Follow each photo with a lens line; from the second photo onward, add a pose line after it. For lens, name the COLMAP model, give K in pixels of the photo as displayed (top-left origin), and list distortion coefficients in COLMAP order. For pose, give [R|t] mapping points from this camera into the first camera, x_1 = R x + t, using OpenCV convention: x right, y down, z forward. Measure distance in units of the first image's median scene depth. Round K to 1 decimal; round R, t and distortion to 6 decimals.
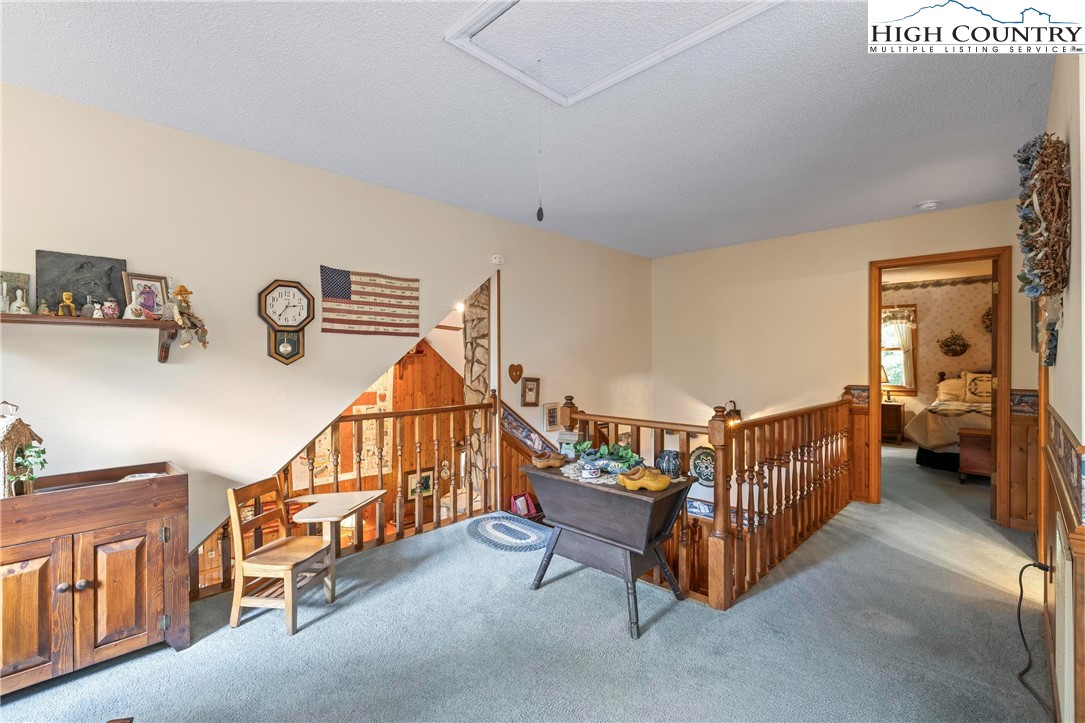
lens RADIAL K [[486.5, 0, 541.5], [0, 486.5, 363.4], [0, 0, 1]] dist [-0.002184, 0.000529]
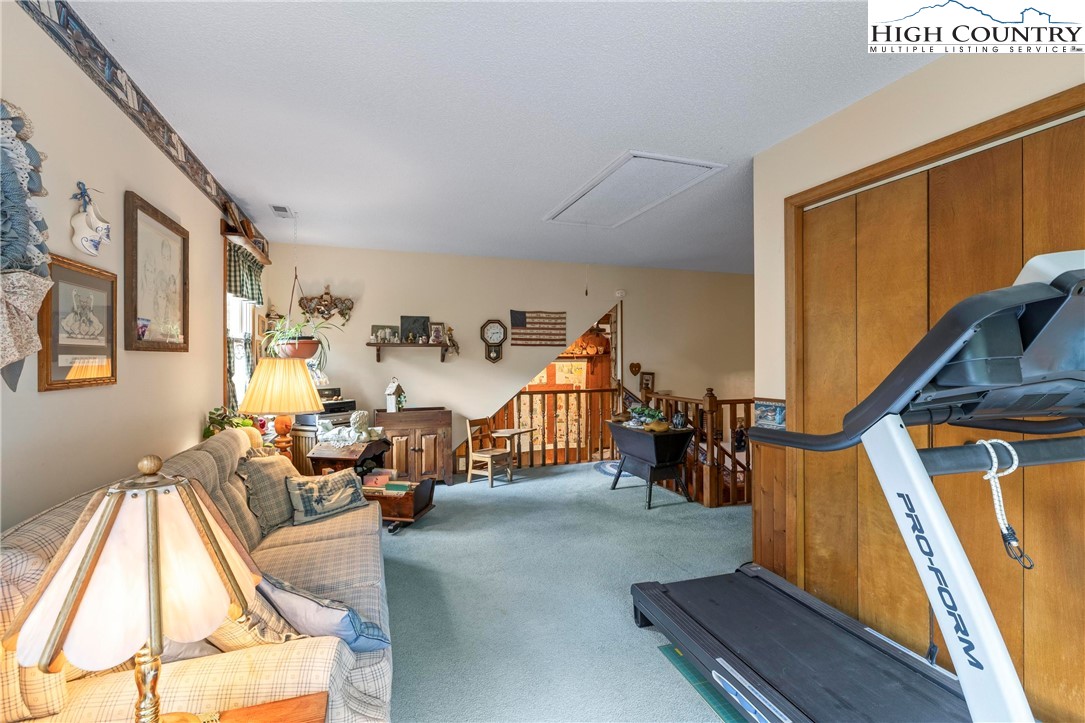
lens RADIAL K [[486.5, 0, 541.3], [0, 486.5, 361.4], [0, 0, 1]] dist [-0.002184, 0.000529]
pose [[0.897882, -0.001031, -0.440236, 0.568482], [0.001217, 0.999999, 0.000141, -0.004604], [0.440235, -0.000662, 0.897882, -0.750216]]
